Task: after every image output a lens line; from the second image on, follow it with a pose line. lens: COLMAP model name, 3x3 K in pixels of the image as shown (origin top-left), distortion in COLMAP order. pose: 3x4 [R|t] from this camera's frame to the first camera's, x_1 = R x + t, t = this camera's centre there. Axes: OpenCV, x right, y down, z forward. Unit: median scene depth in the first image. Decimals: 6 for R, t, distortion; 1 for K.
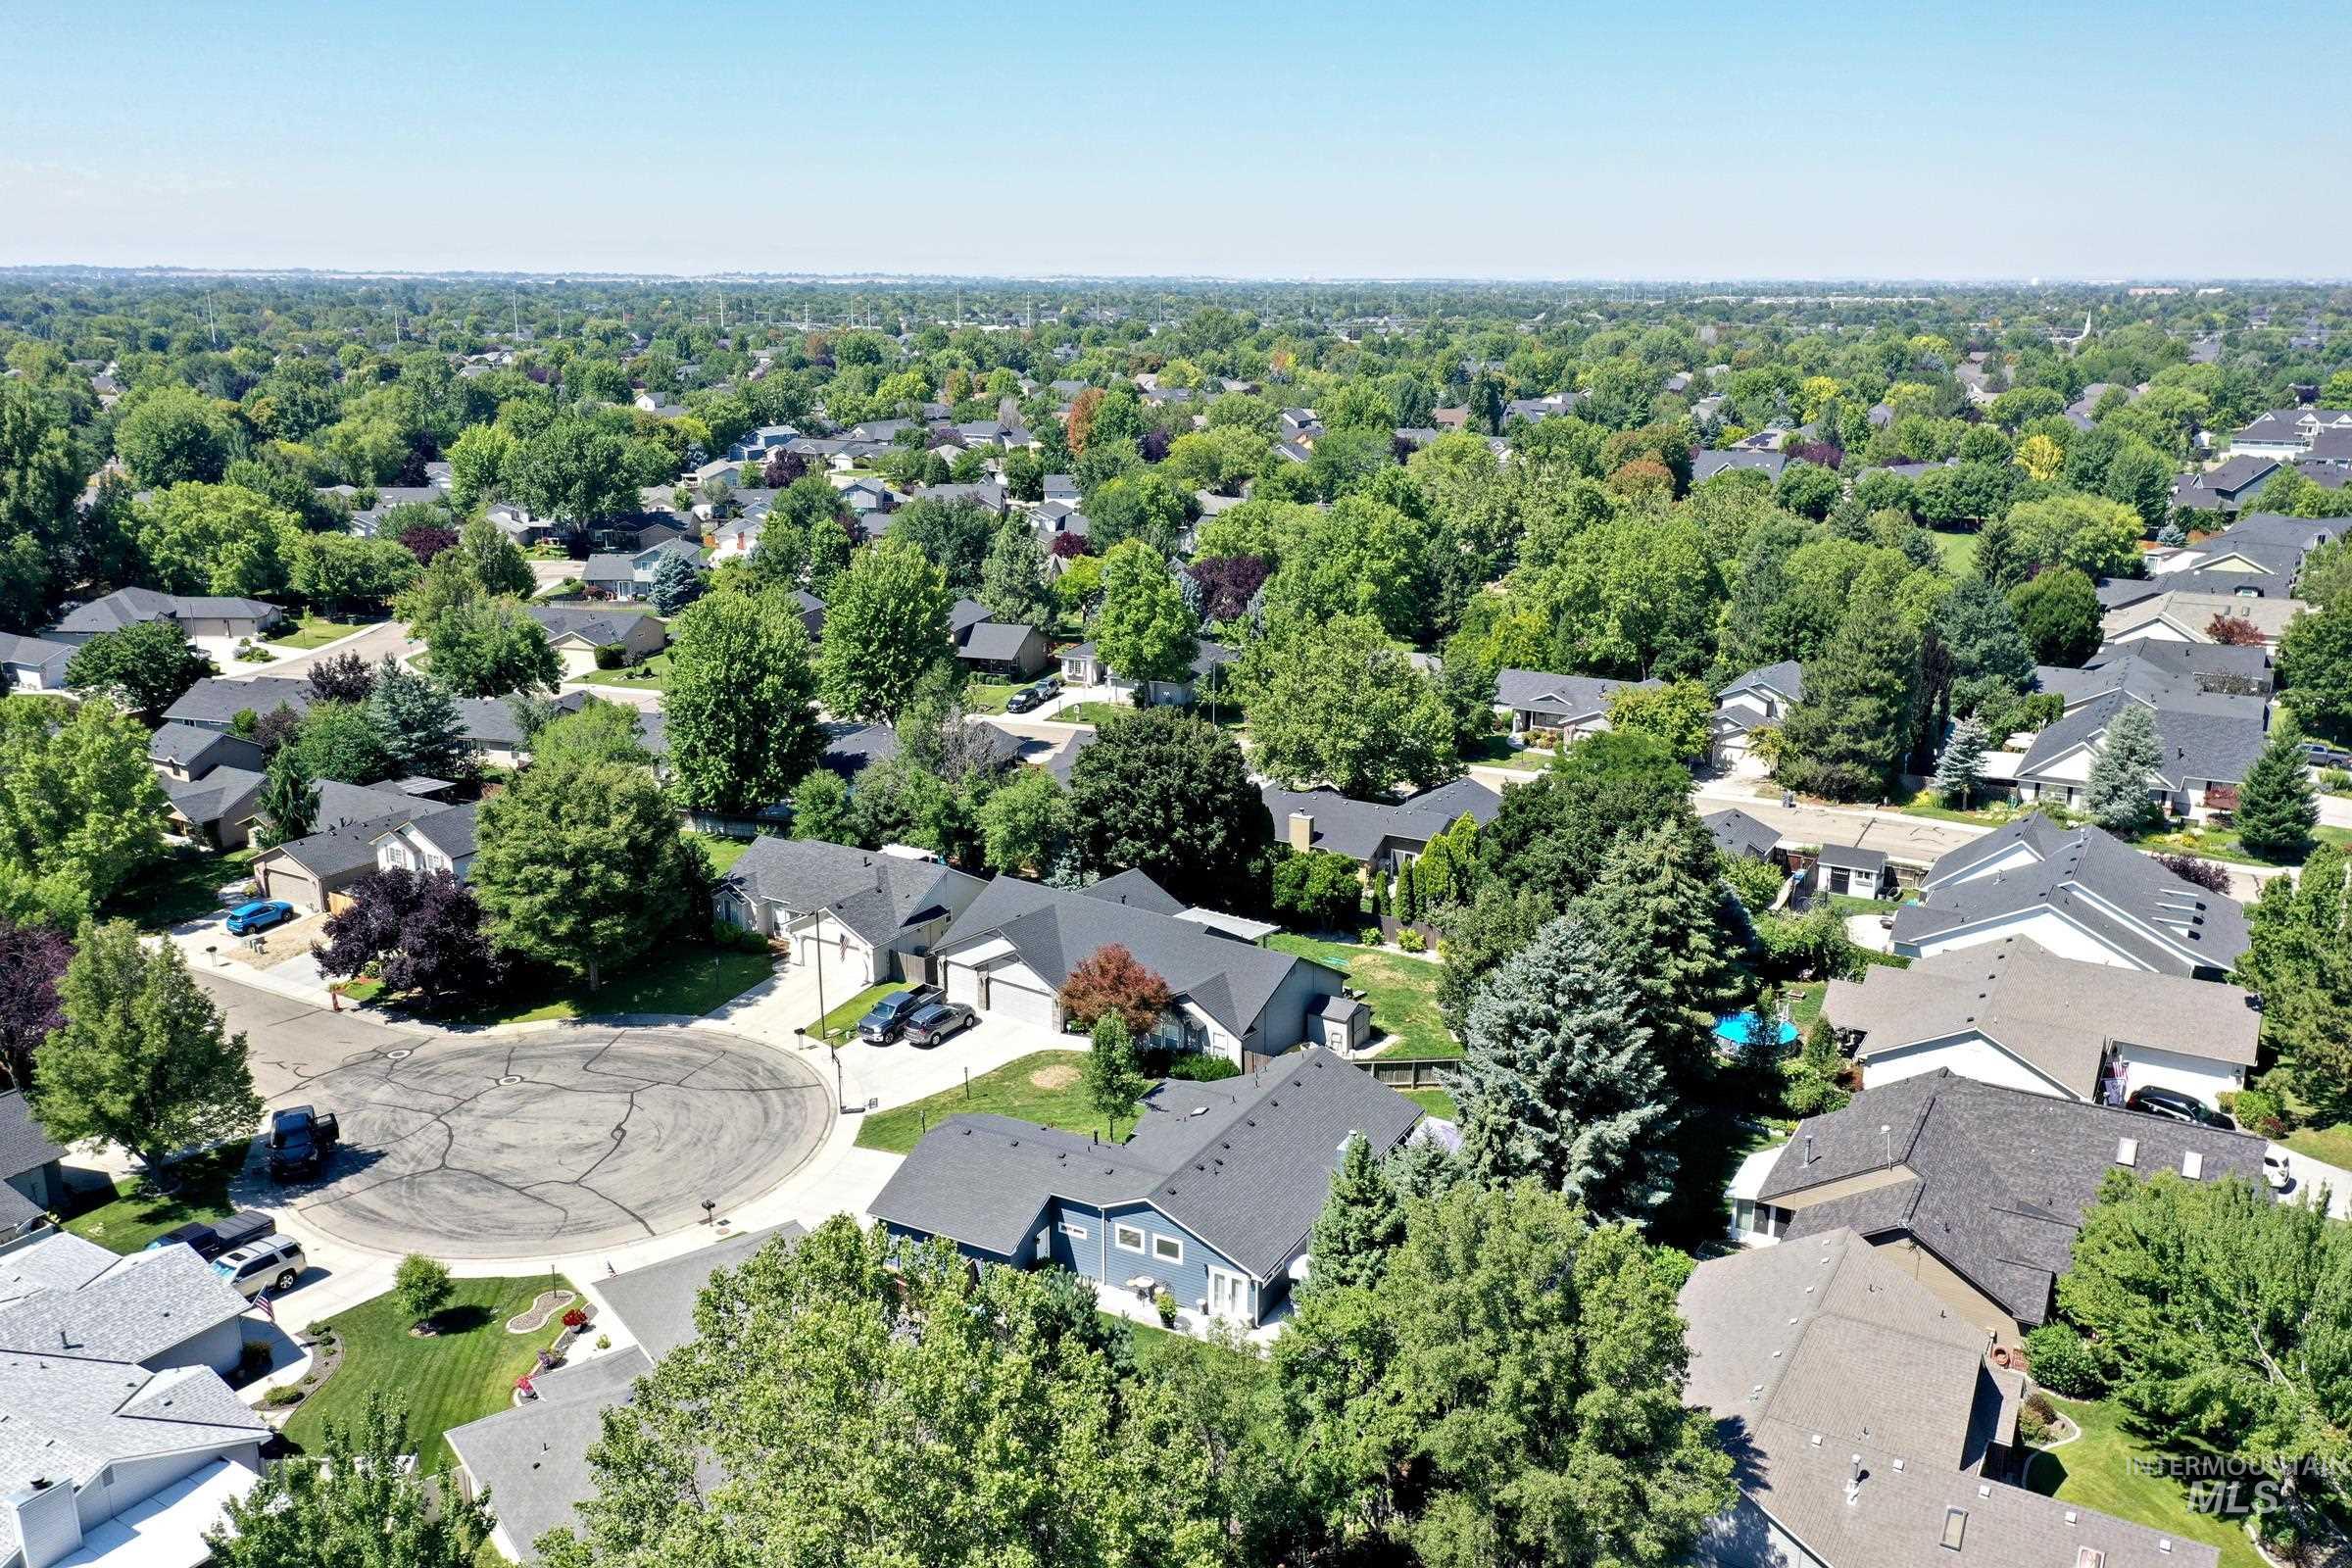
lens RADIAL K [[1879.7, 0, 1170.2], [0, 1879.7, 792.1], [0, 0, 1]] dist [0.025713, 0.008279]
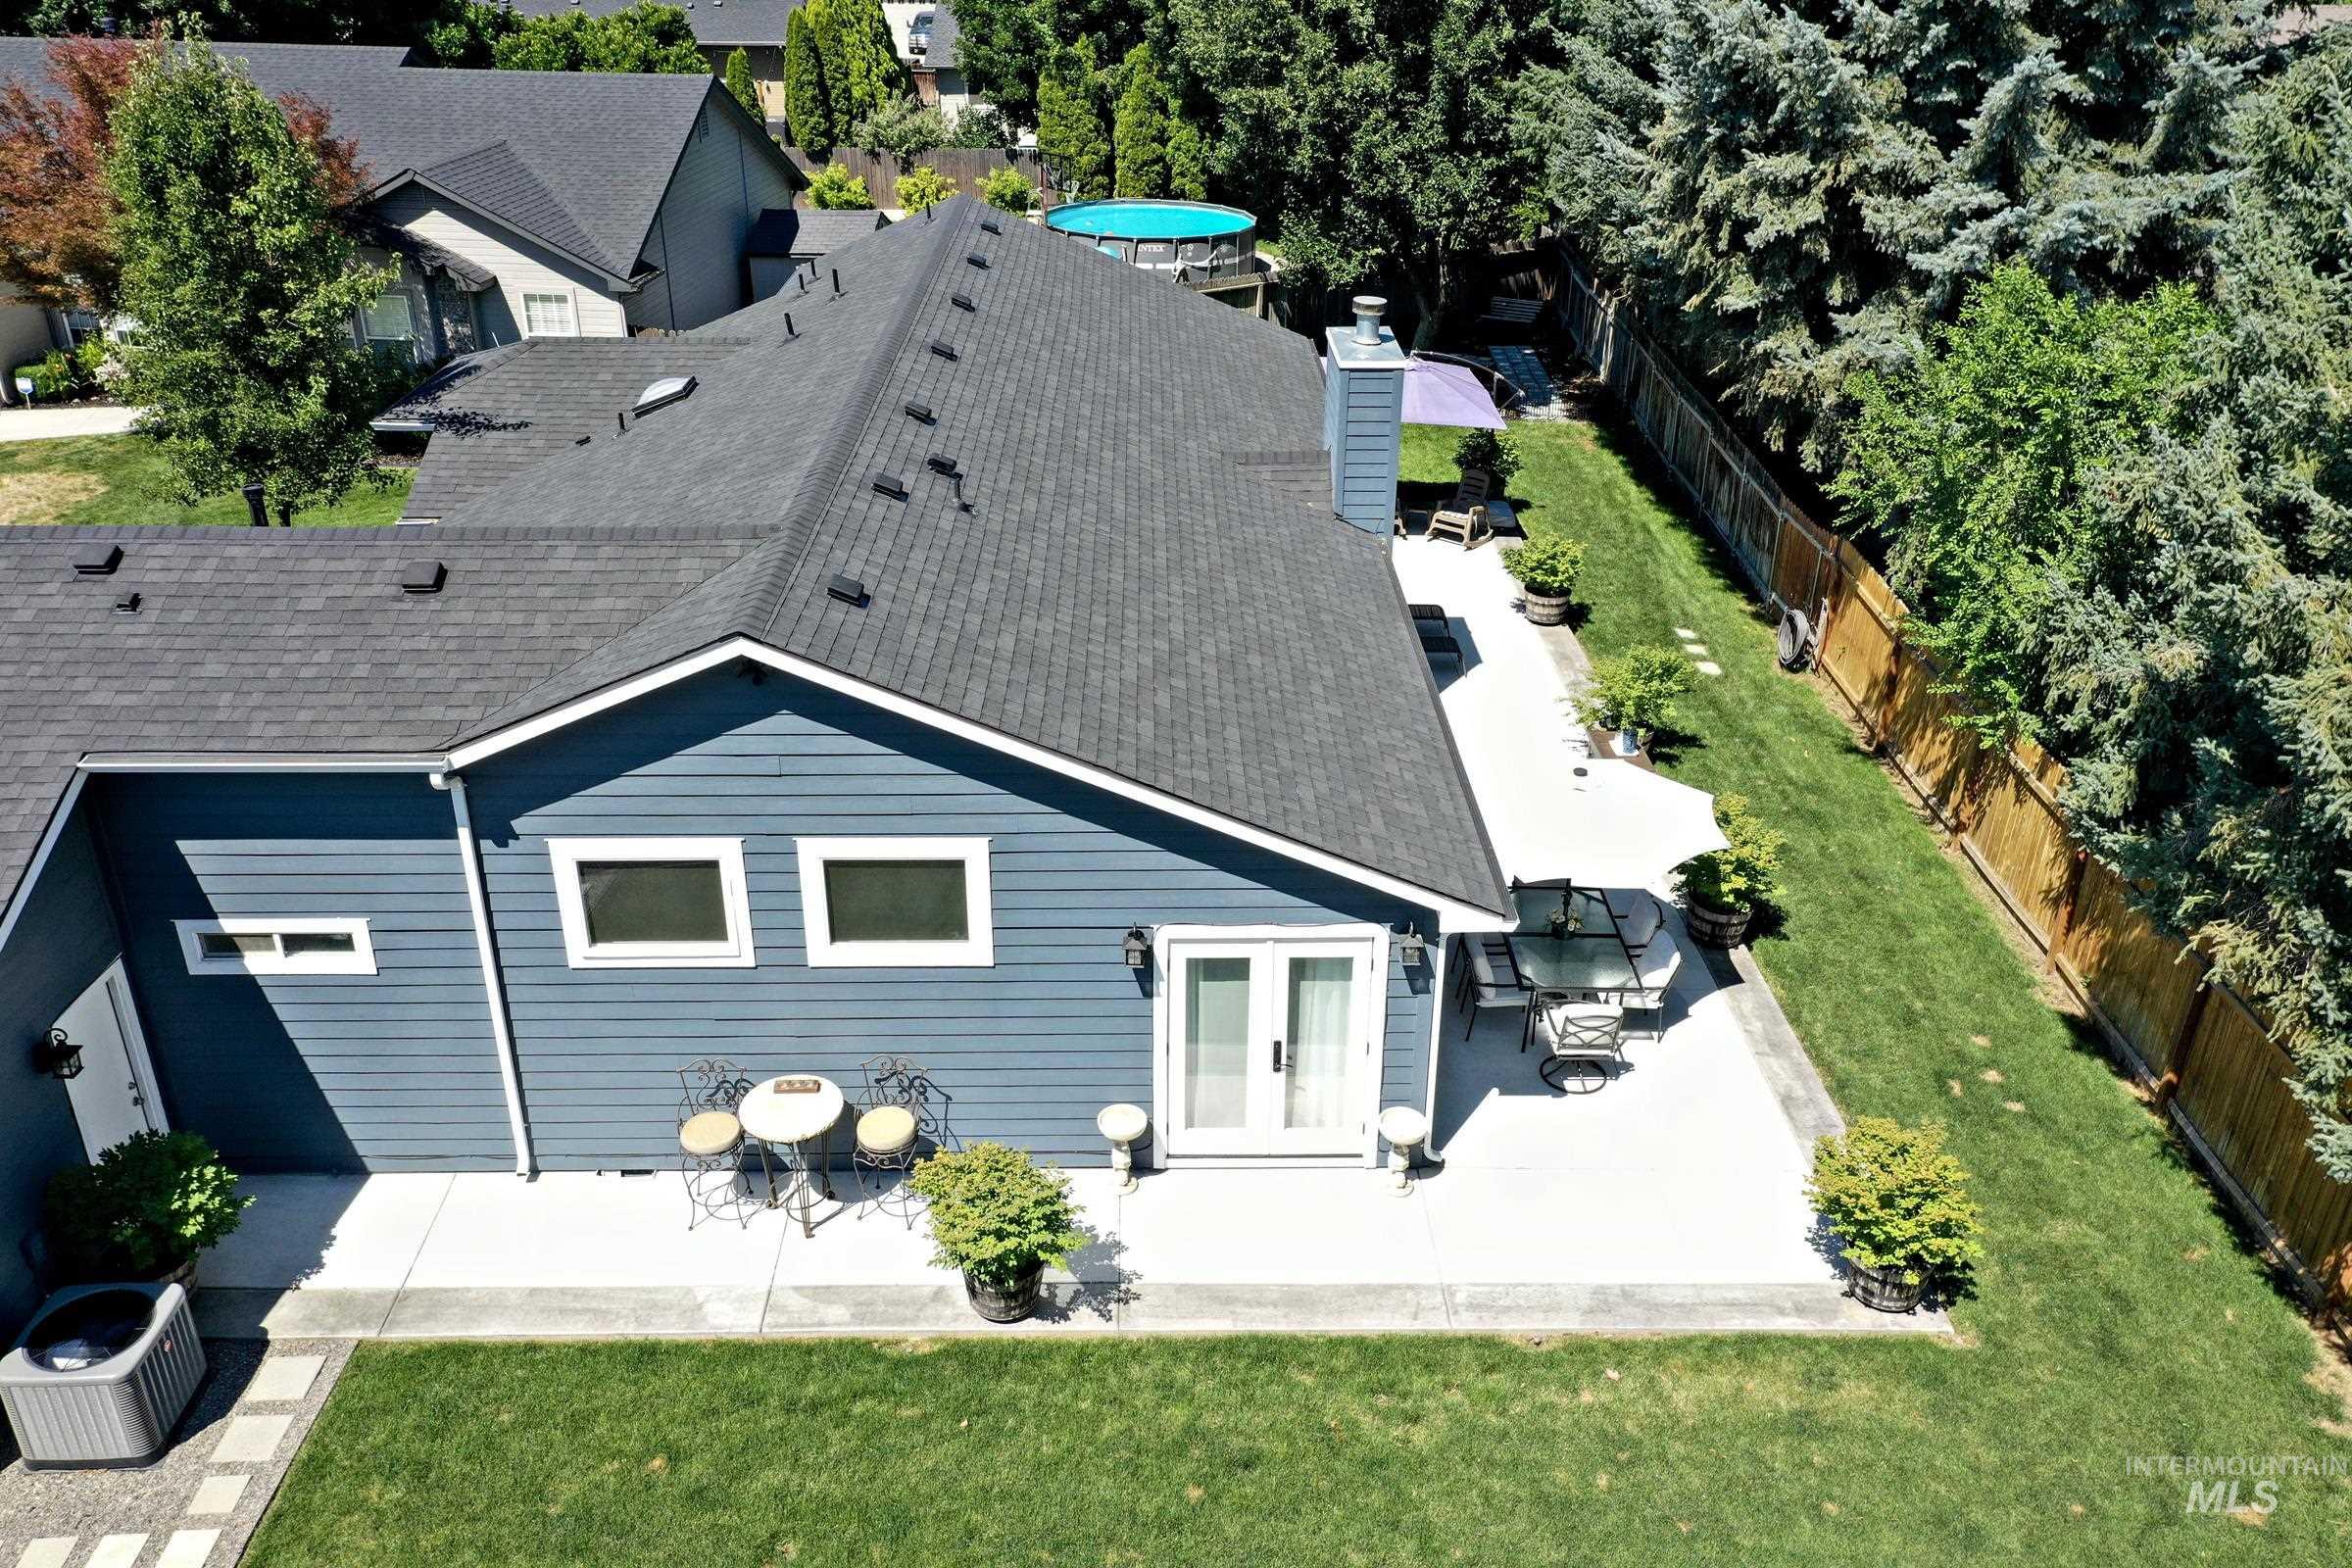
lens RADIAL K [[1879.7, 0, 1163.4], [0, 1879.7, 778.4], [0, 0, 1]] dist [0.025713, 0.008279]
pose [[0.872683, -0.215714, 0.438055, -0.048050], [0.128586, 0.966985, 0.220012, 0.169914], [-0.471052, -0.135673, 0.871609, 0.725563]]
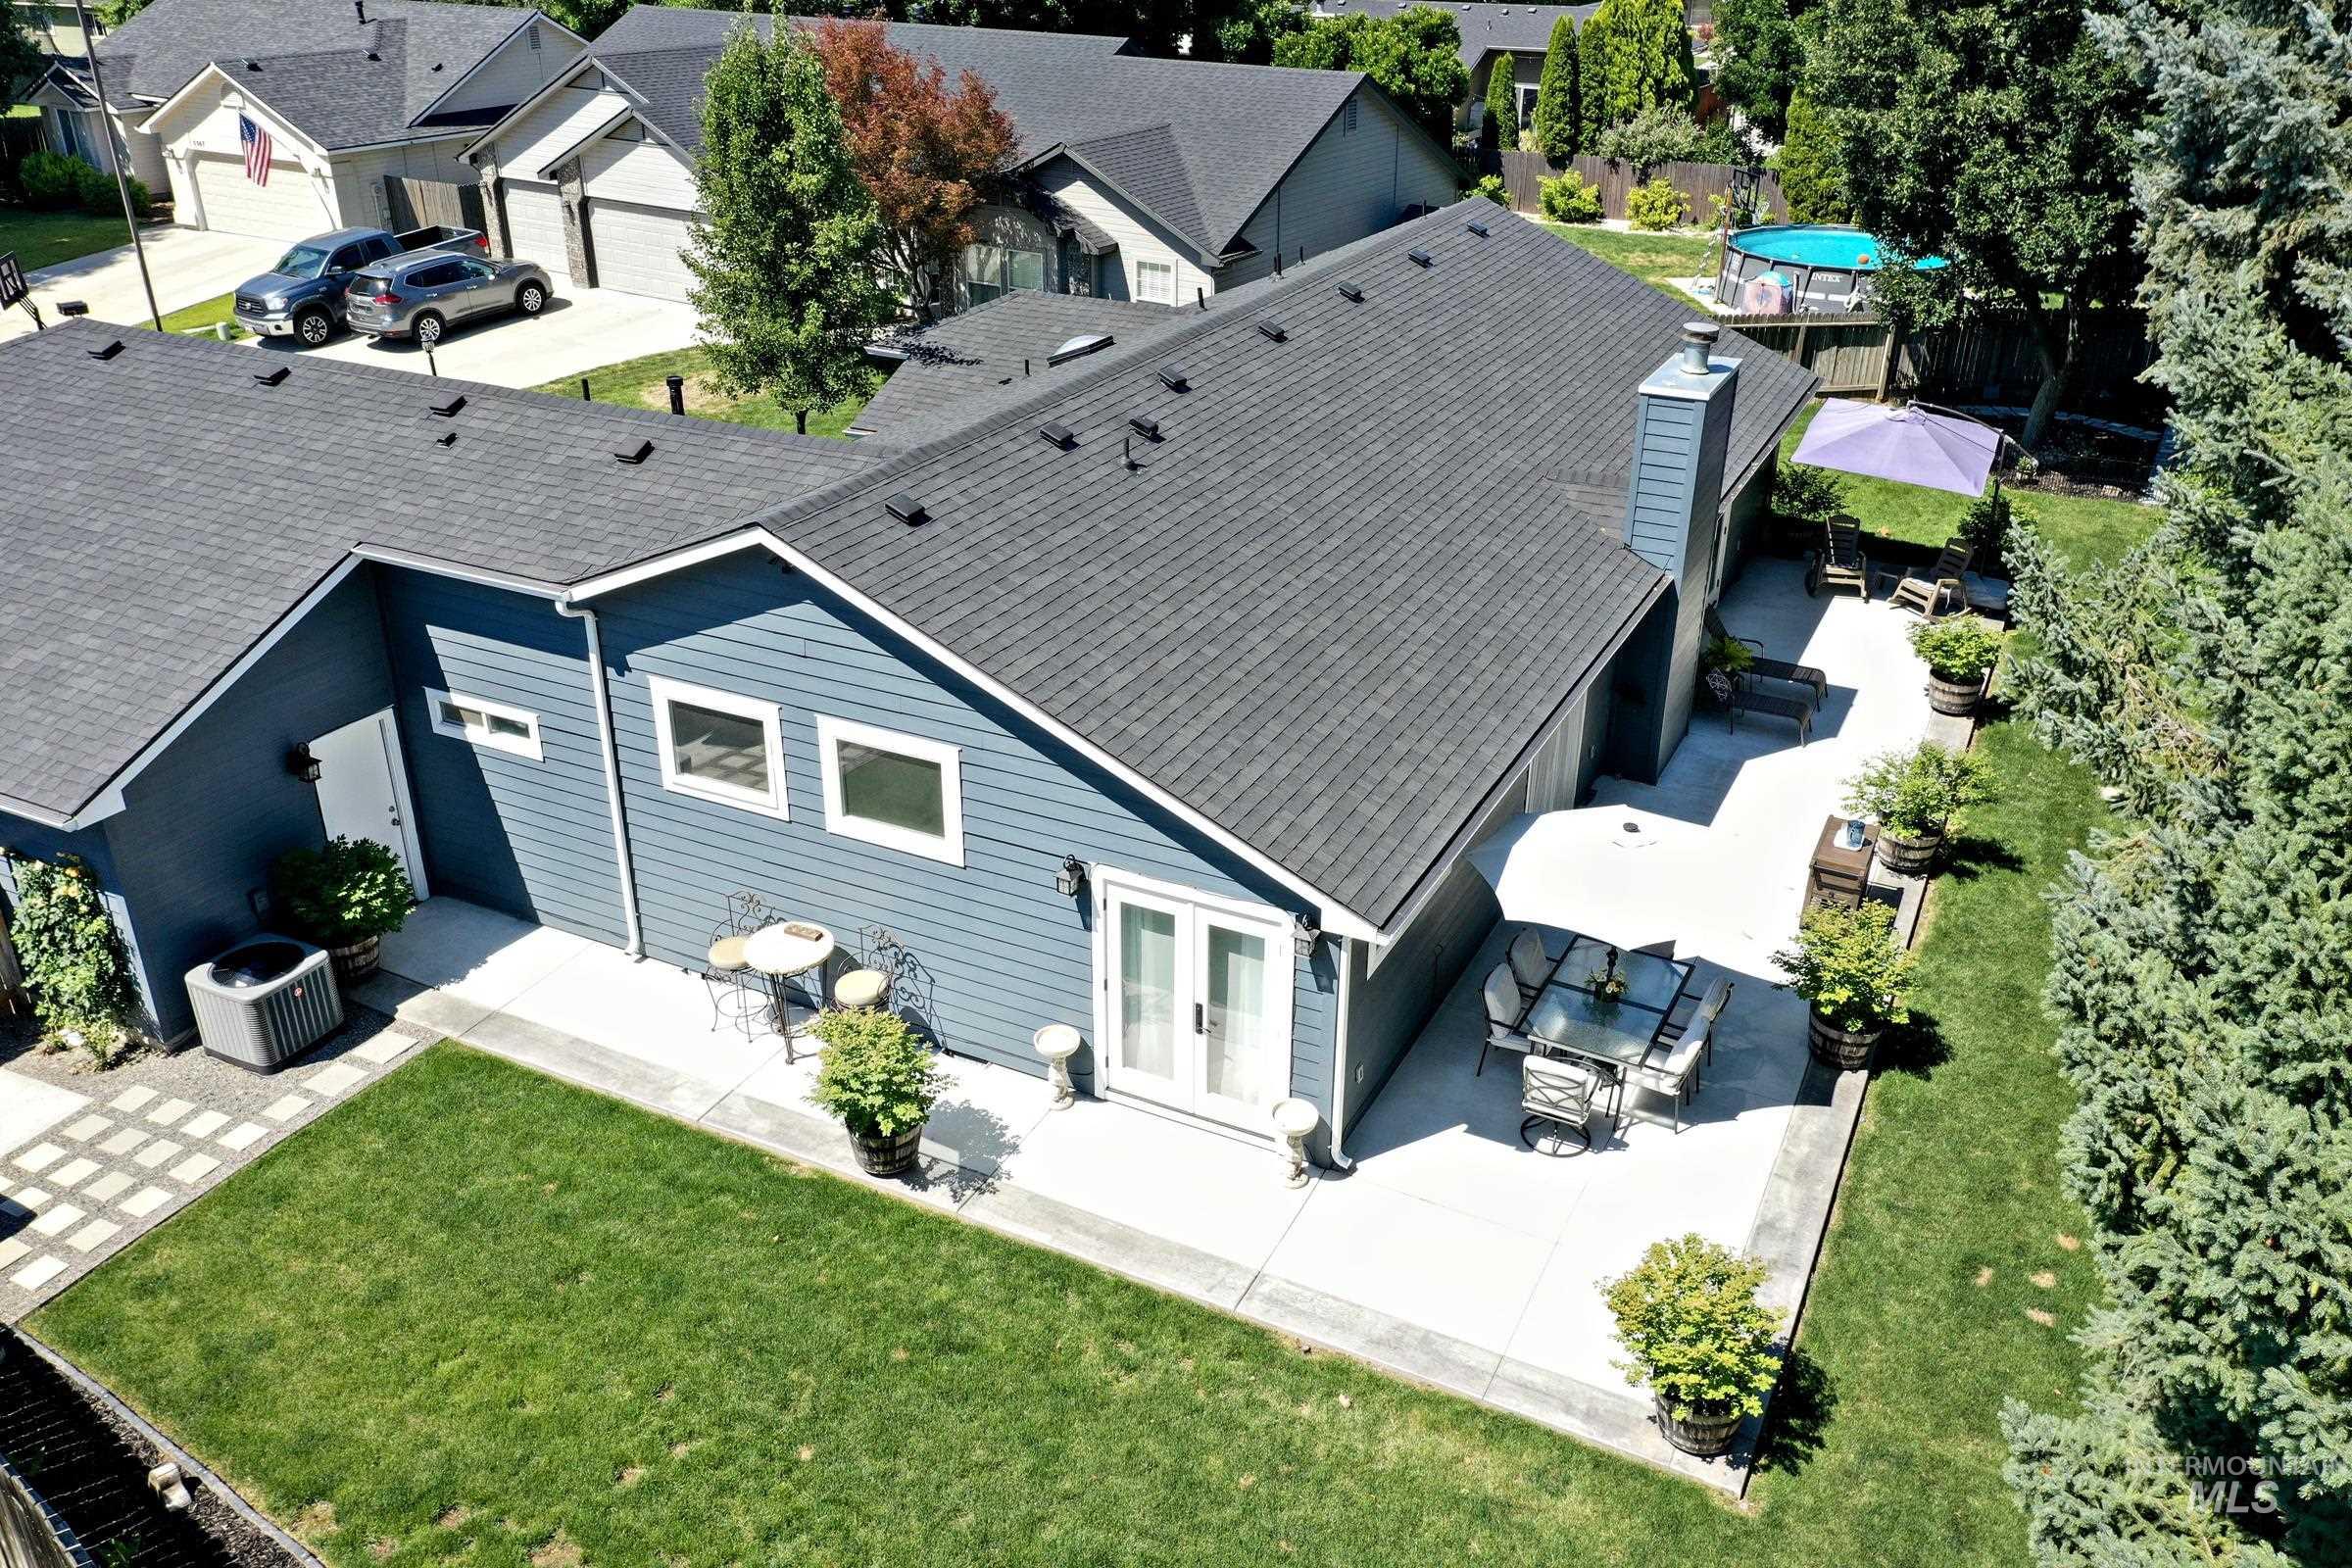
lens RADIAL K [[1879.7, 0, 1160.7], [0, 1879.7, 775.2], [0, 0, 1]] dist [0.025713, 0.008279]
pose [[0.999660, -0.010376, 0.023939, 0.019871], [0.005796, 0.982912, 0.183985, 0.177945], [-0.025439, -0.183784, 0.982637, 0.698165]]
